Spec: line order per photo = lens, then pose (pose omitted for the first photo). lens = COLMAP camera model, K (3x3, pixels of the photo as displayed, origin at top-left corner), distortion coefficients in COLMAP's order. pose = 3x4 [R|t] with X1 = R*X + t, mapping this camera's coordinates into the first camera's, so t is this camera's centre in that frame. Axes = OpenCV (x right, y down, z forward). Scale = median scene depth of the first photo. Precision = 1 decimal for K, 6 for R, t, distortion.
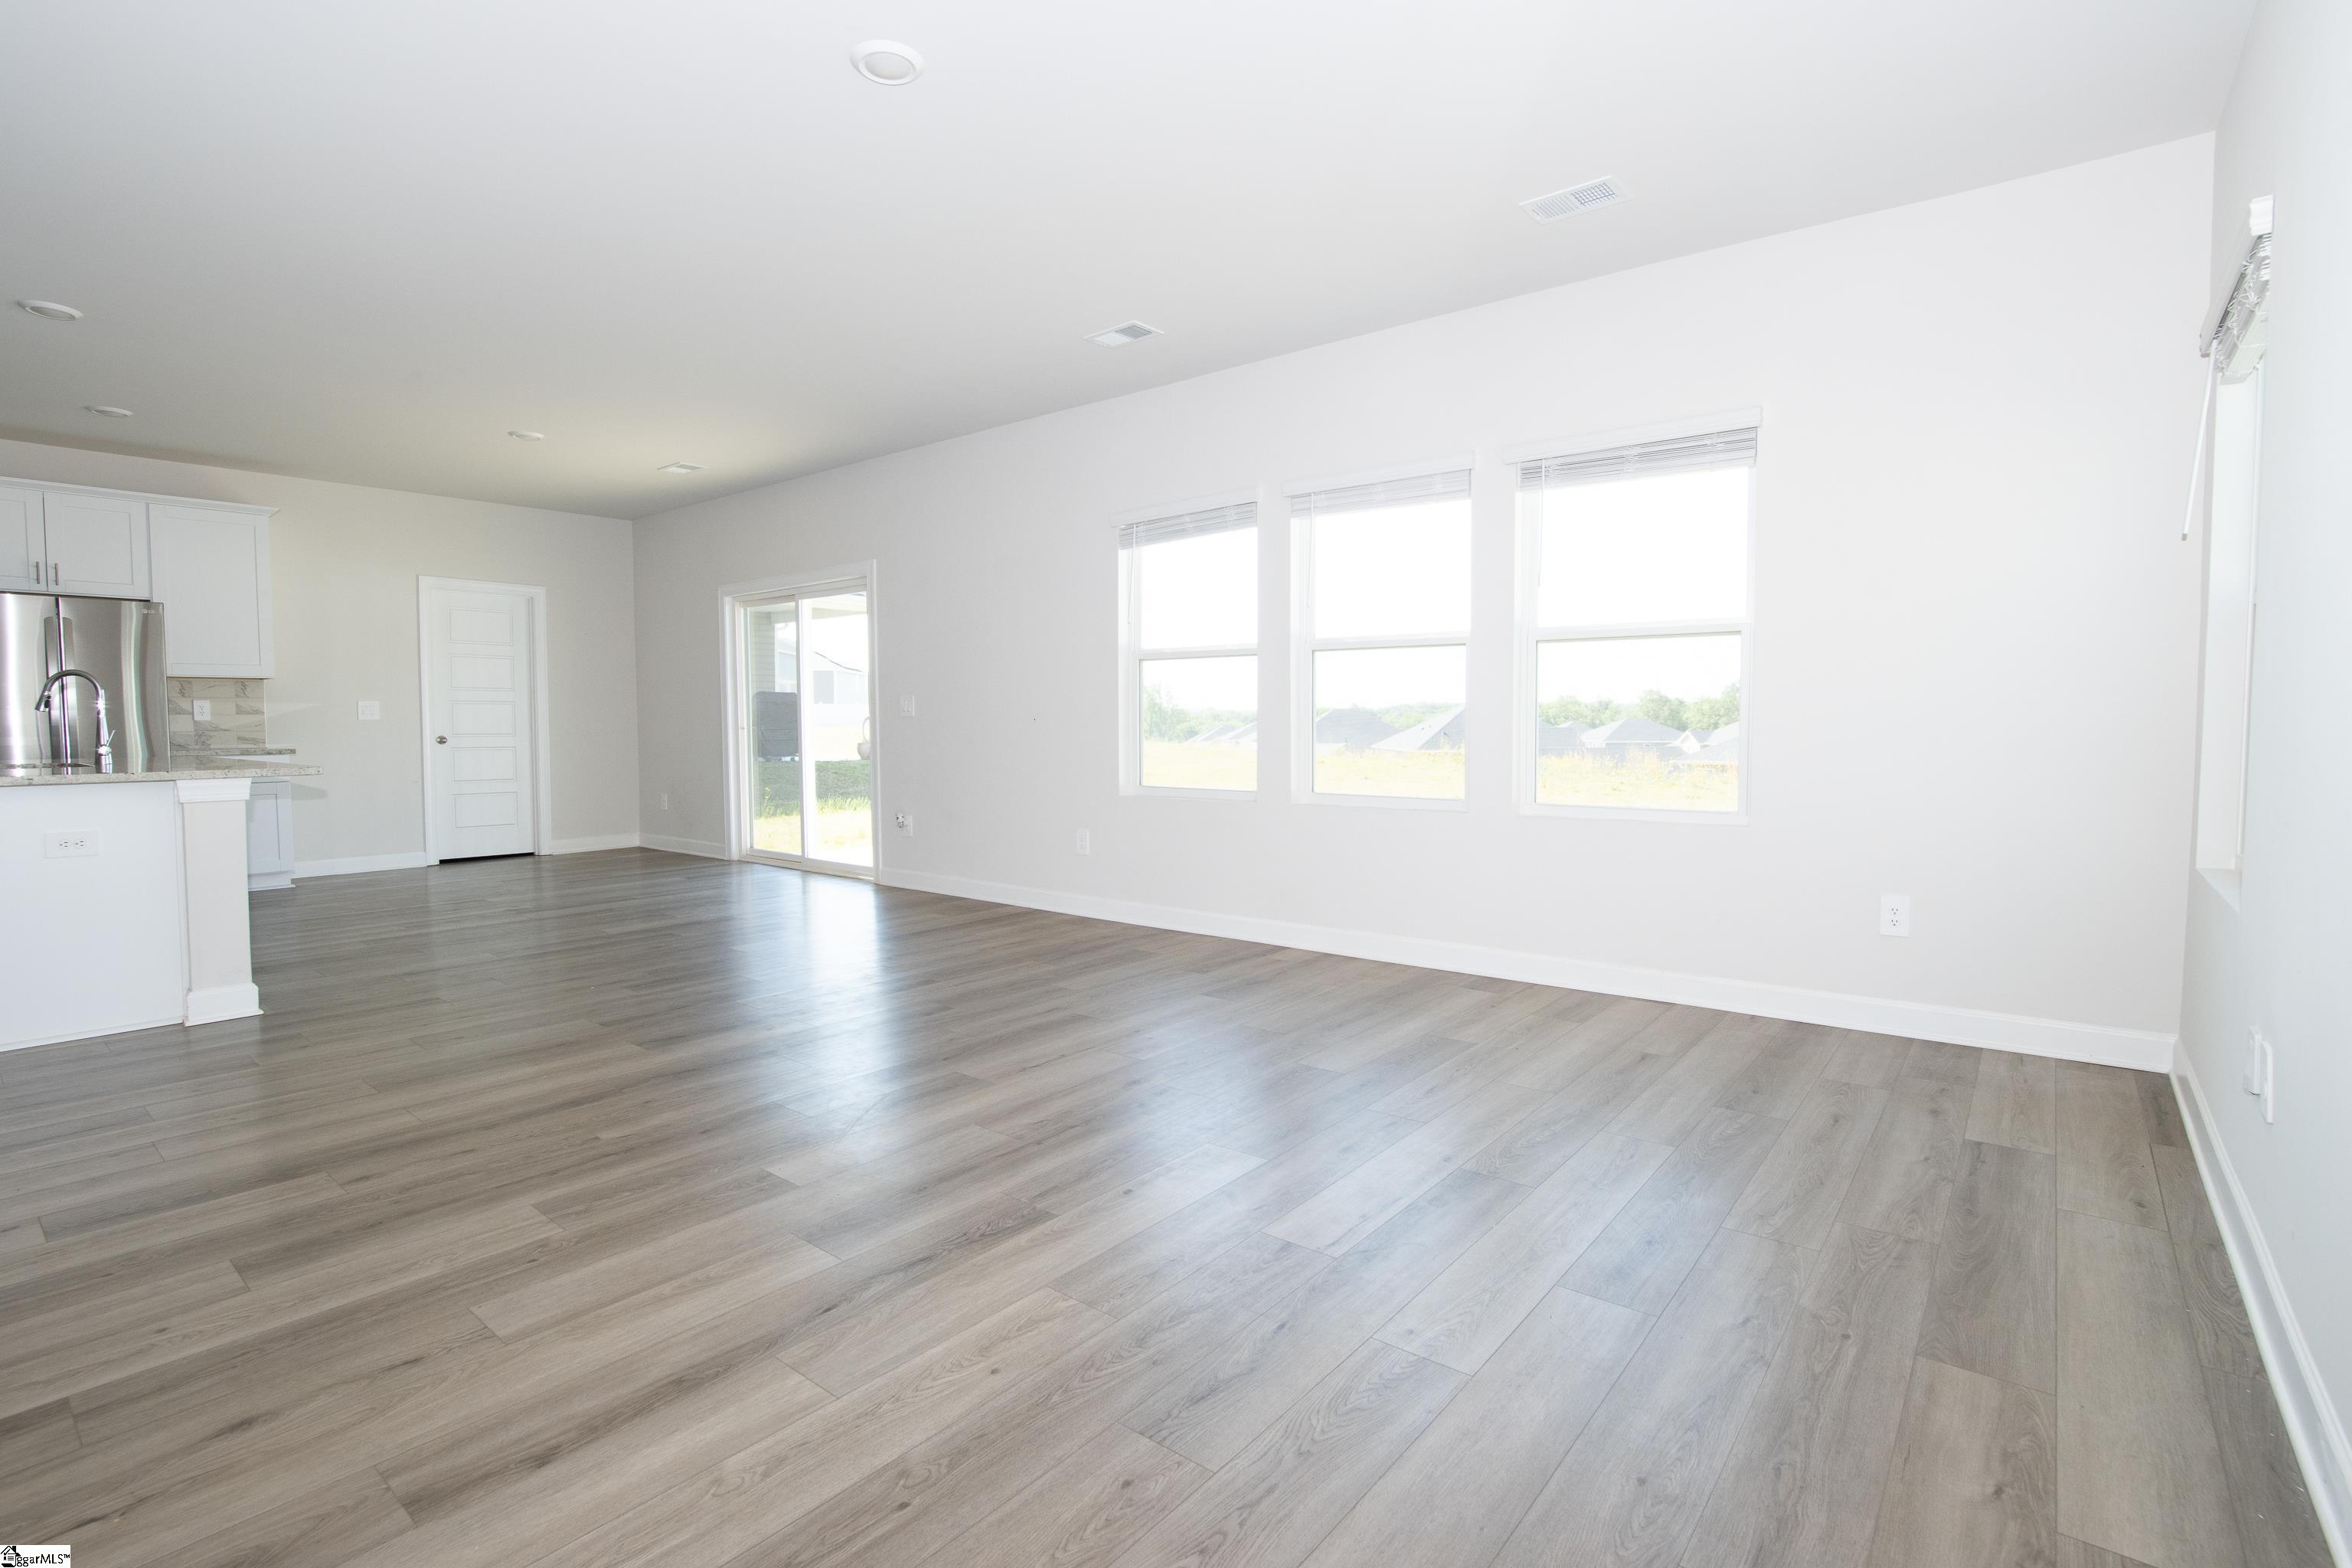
lens RADIAL K [[1115.4, 0, 1183.6], [0, 1115.4, 755.5], [0, 0, 1]] dist [-0.046717, 0.012340]
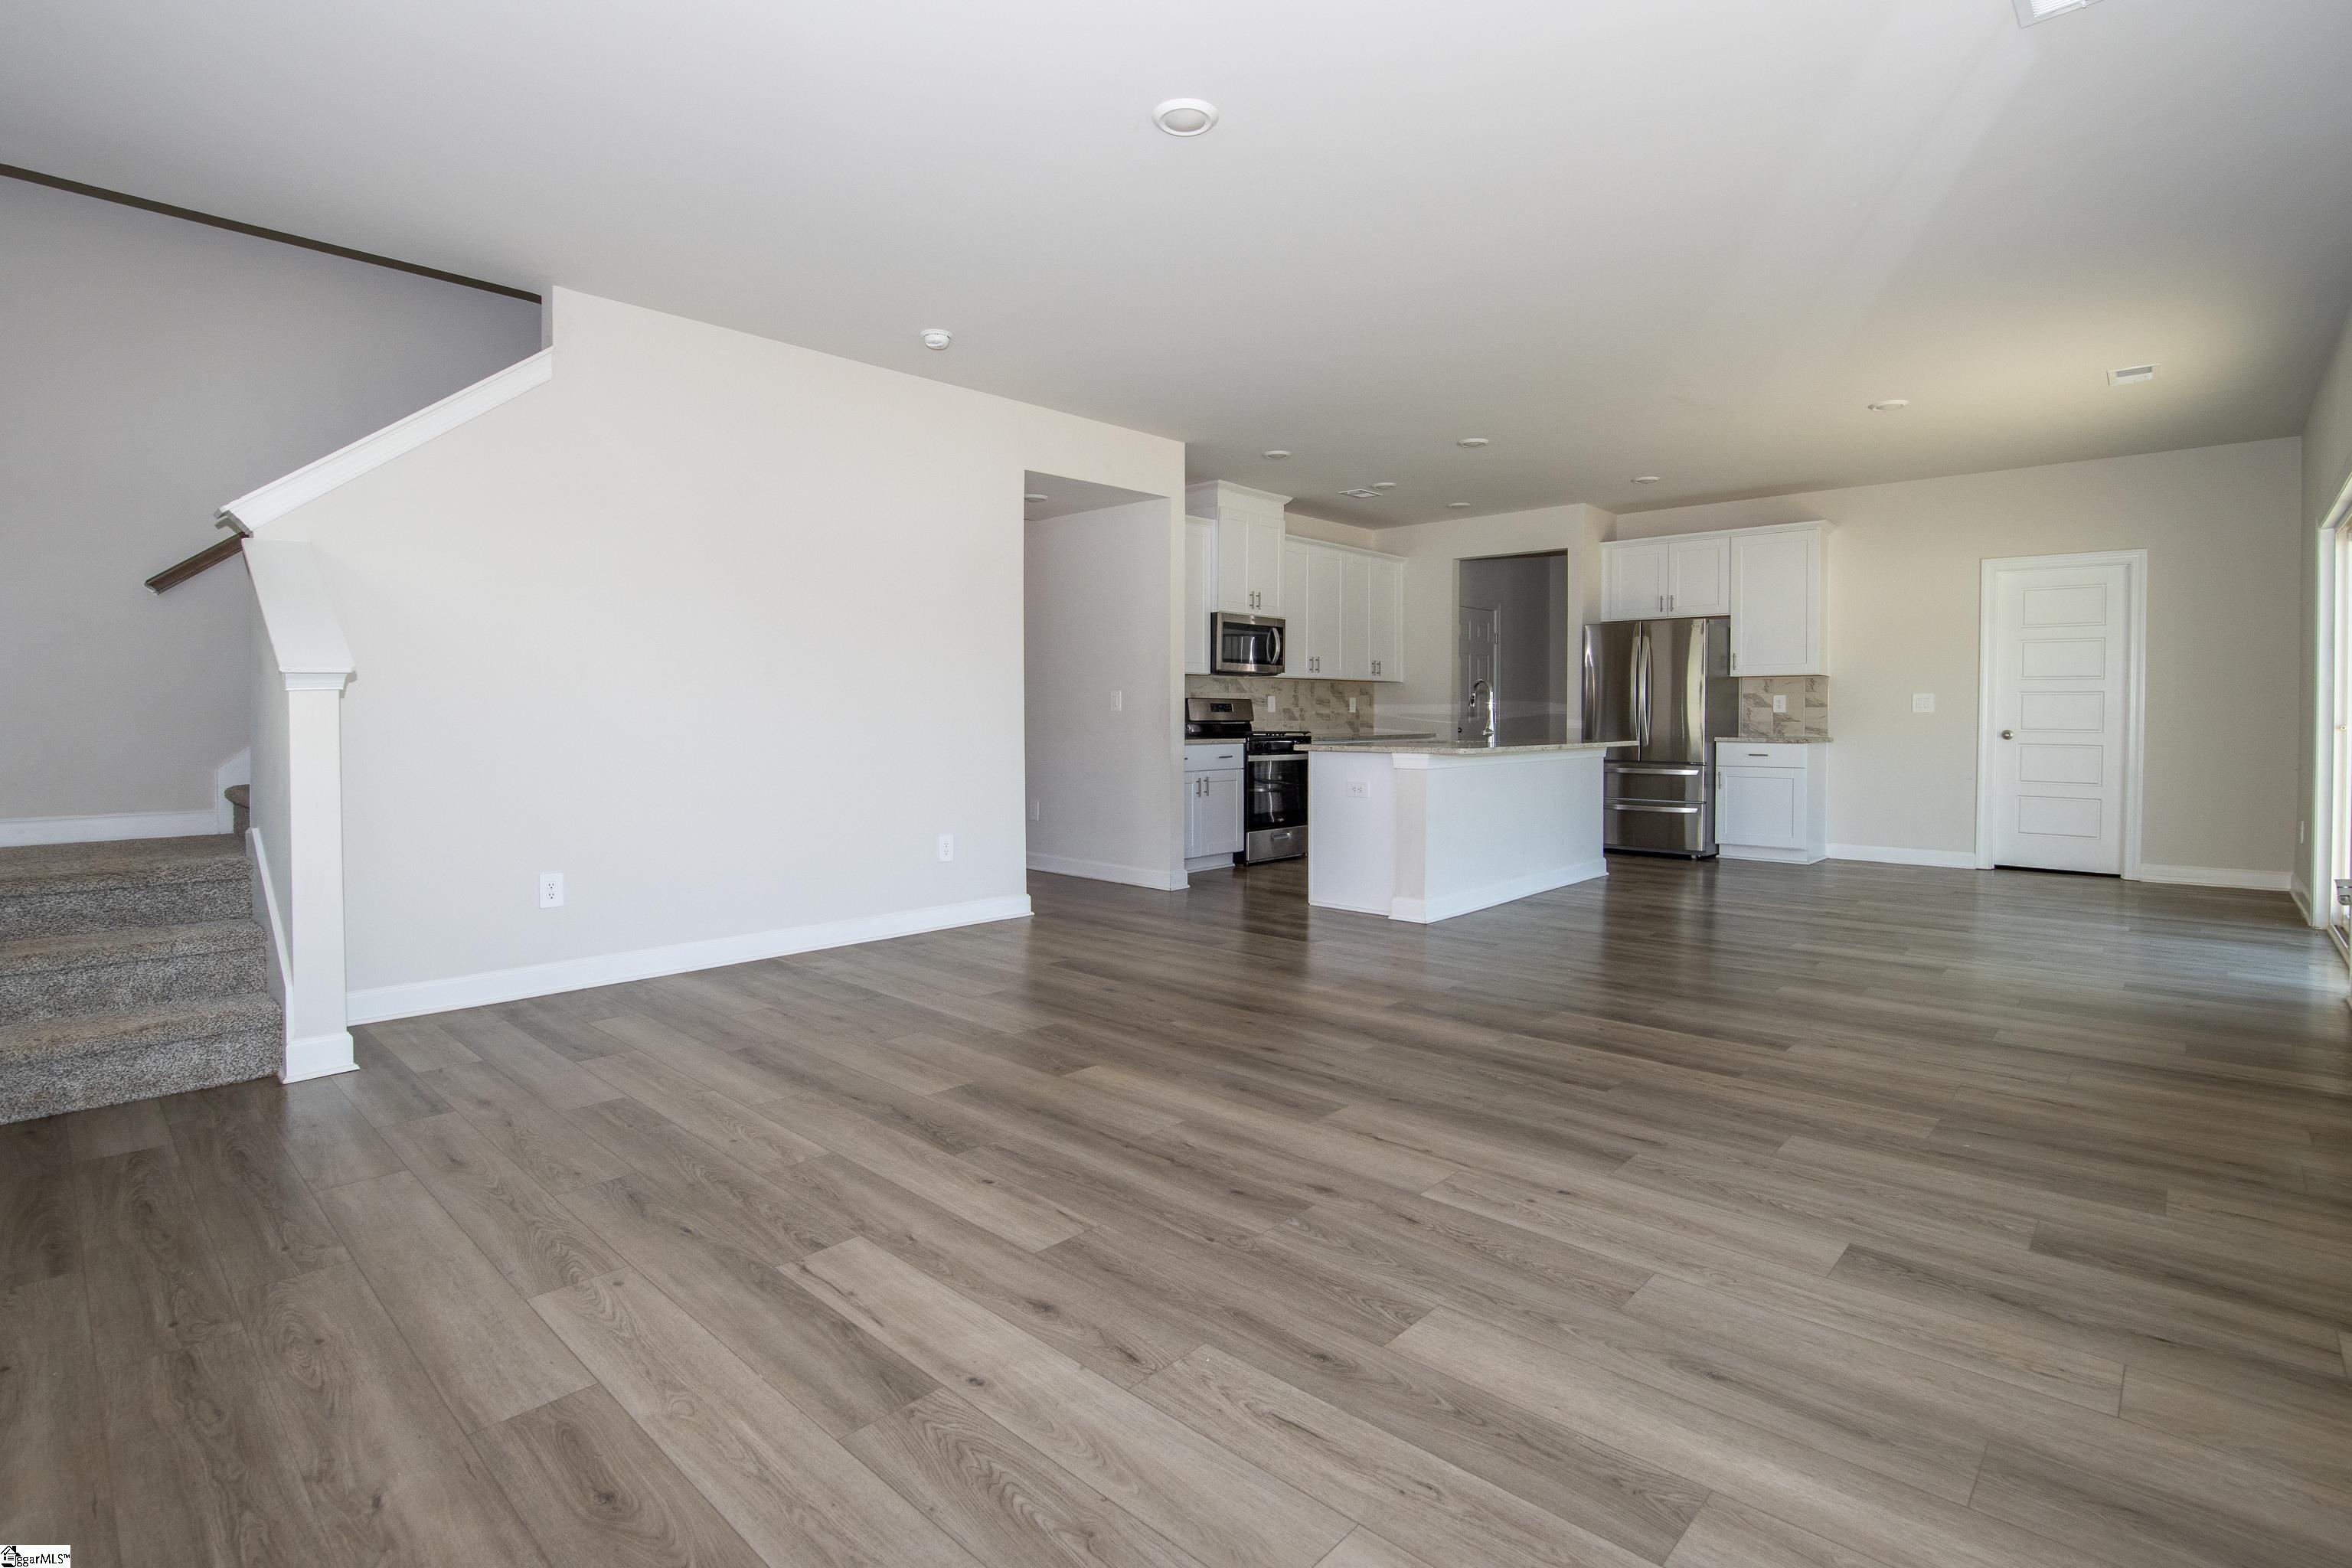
lens RADIAL K [[1115.4, 0, 1183.6], [0, 1115.4, 755.5], [0, 0, 1]] dist [-0.046717, 0.012340]
pose [[-0.071338, 0.042791, -0.996534, 0.645115], [-0.033839, 0.998400, 0.045293, -0.034356], [0.996878, 0.036953, -0.069776, 0.853581]]
